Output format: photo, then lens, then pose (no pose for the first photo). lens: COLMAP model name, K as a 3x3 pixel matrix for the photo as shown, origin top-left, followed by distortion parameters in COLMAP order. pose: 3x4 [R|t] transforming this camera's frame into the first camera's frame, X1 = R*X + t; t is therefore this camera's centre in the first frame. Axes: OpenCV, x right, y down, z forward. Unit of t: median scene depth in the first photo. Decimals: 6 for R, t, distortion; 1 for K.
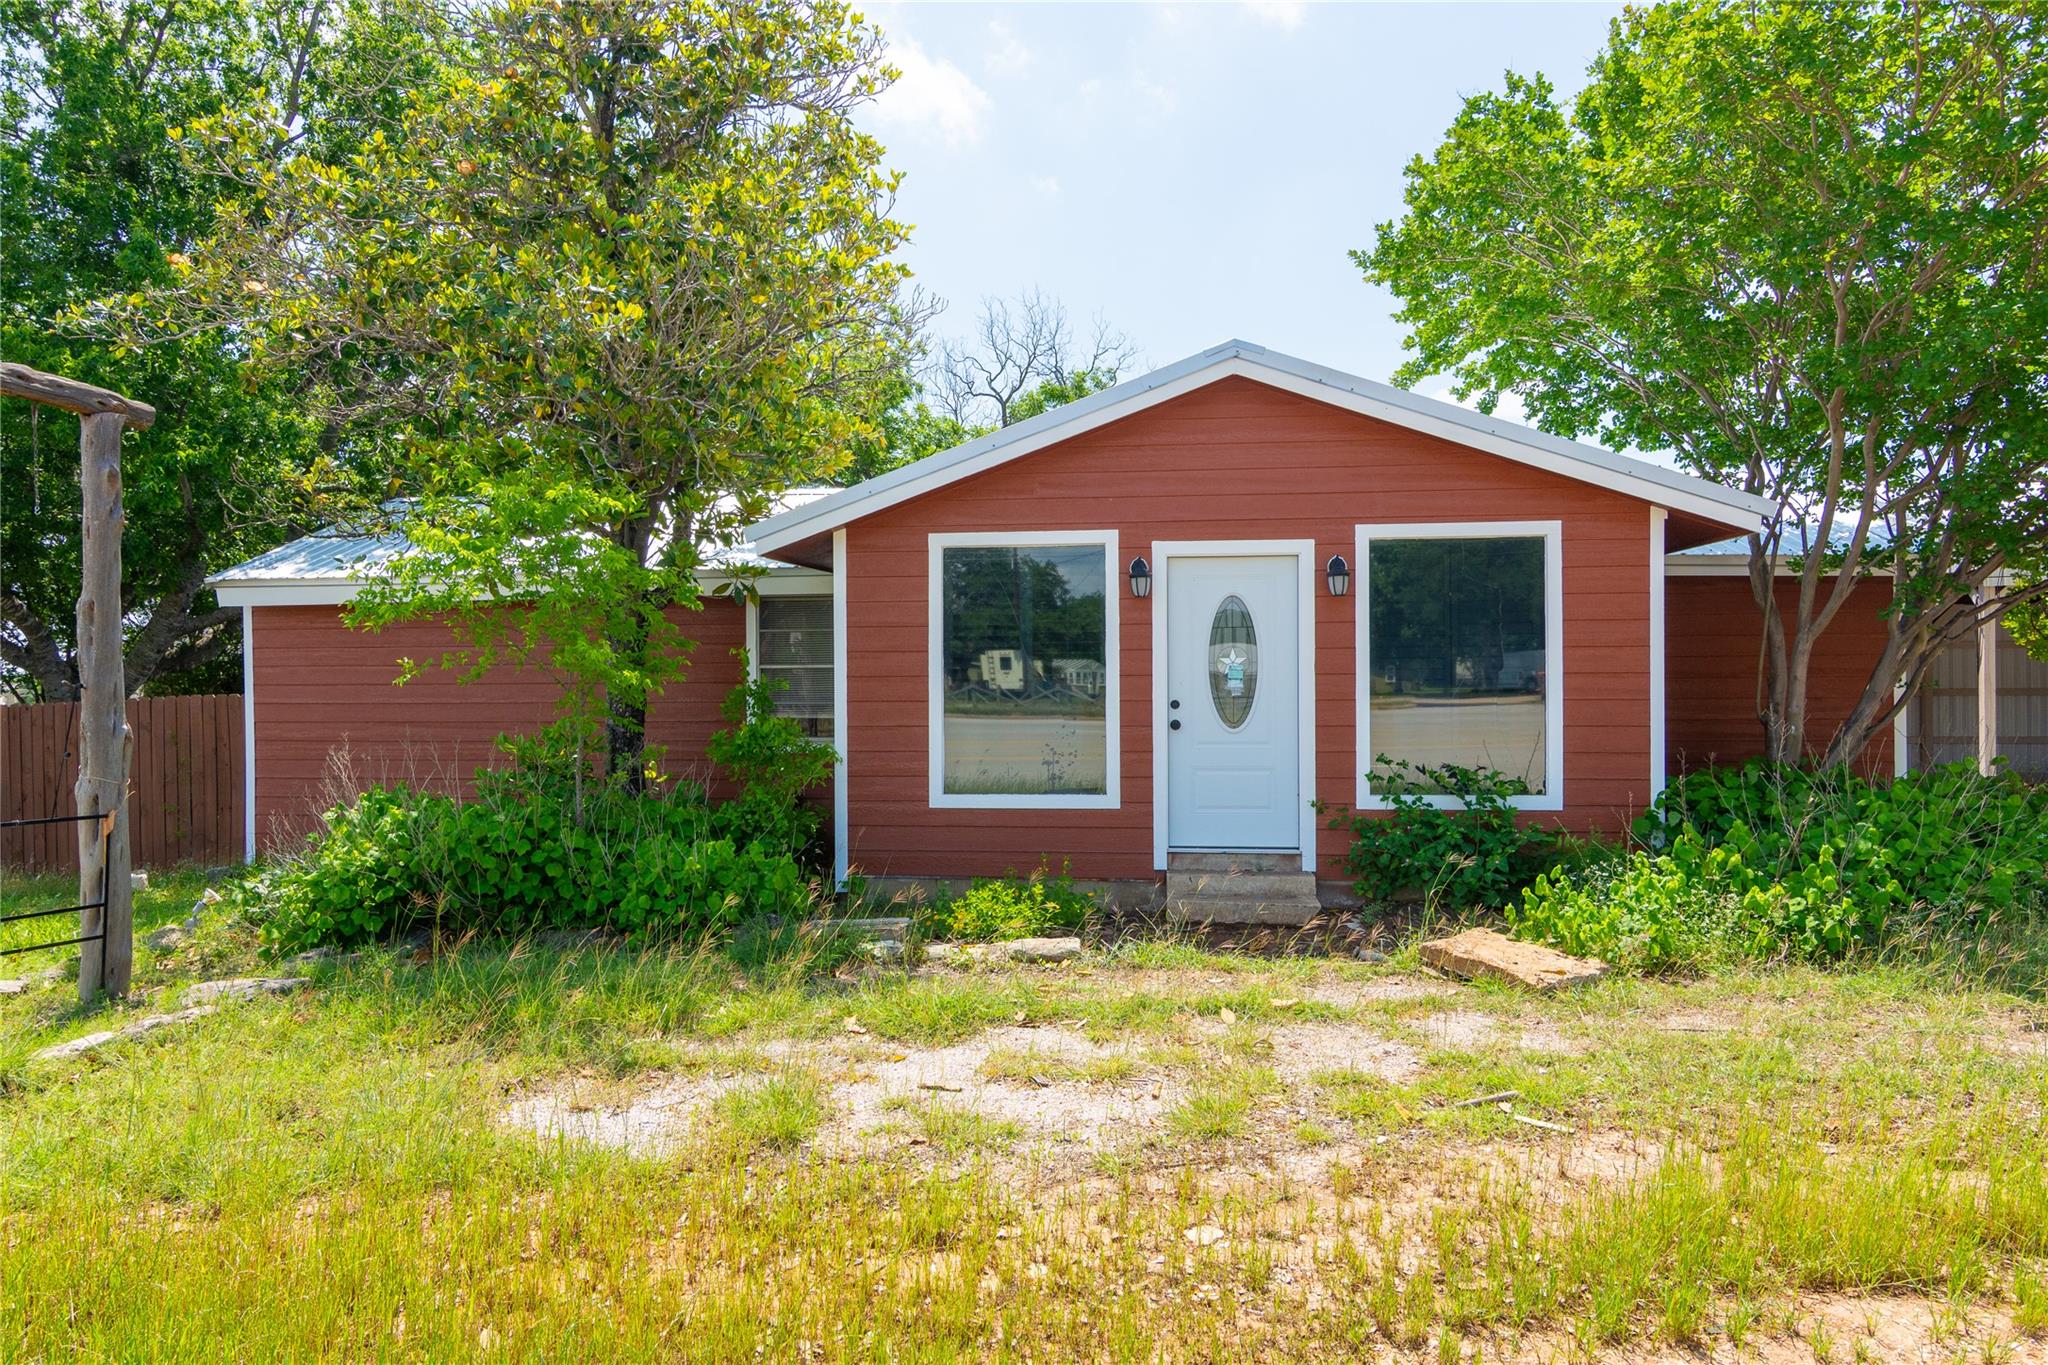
lens RADIAL K [[1298.0, 0, 1024.4], [0, 1298.0, 685.5], [0, 0, 1]] dist [0.000962, 0.005304]
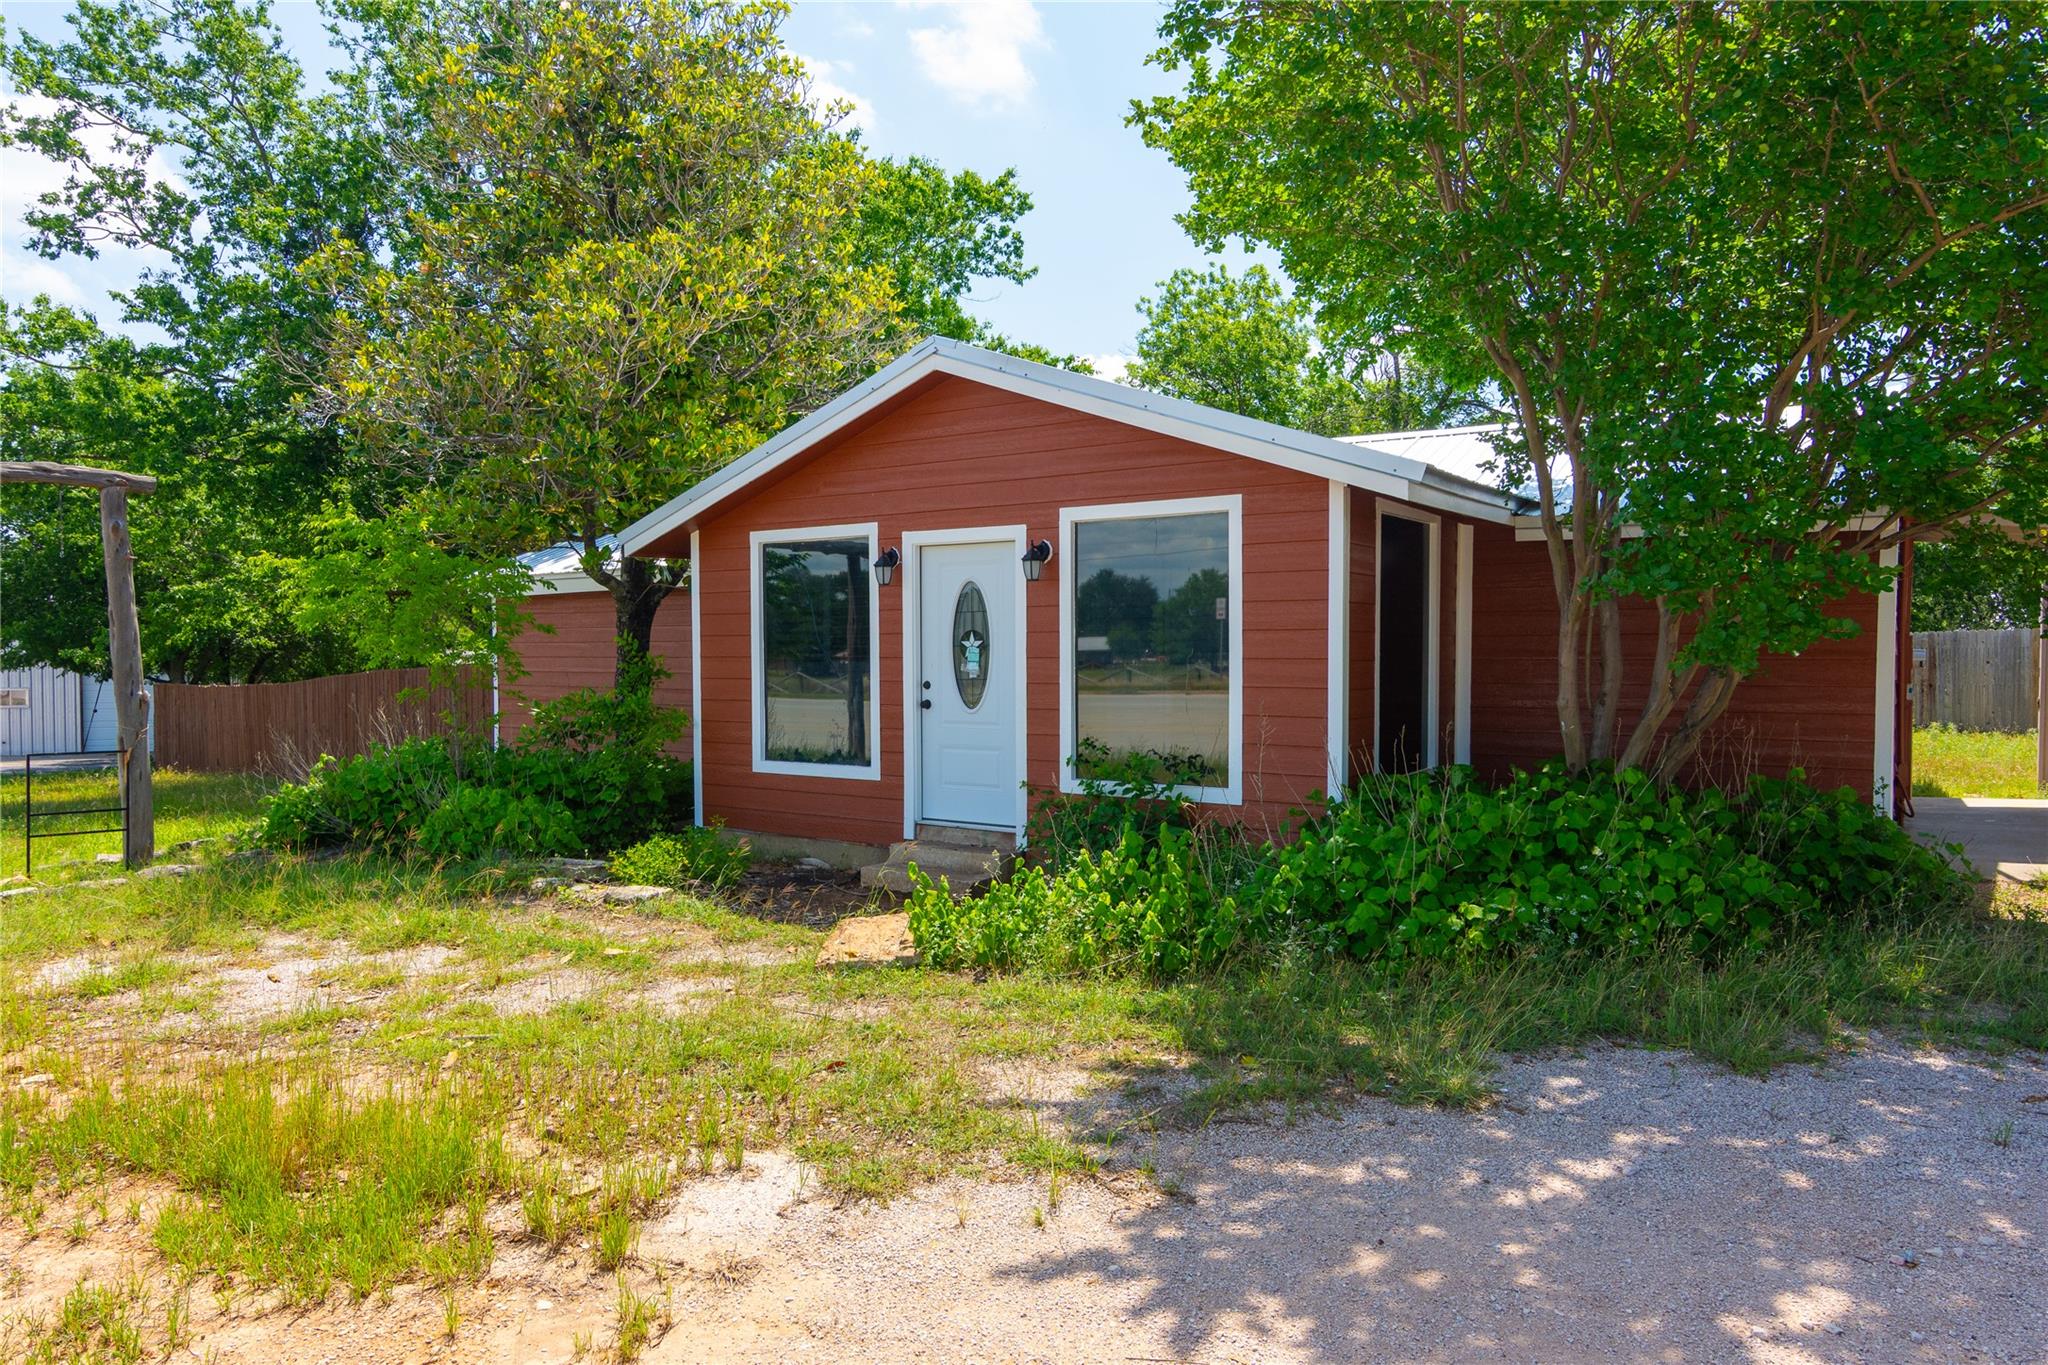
lens RADIAL K [[1298.0, 0, 1026.2], [0, 1298.0, 680.9], [0, 0, 1]] dist [0.000962, 0.005304]
pose [[0.888613, 0.013881, -0.458447, 0.688436], [-0.000195, 0.999553, 0.029886, -0.020774], [0.458657, -0.026468, 0.888219, 0.096021]]
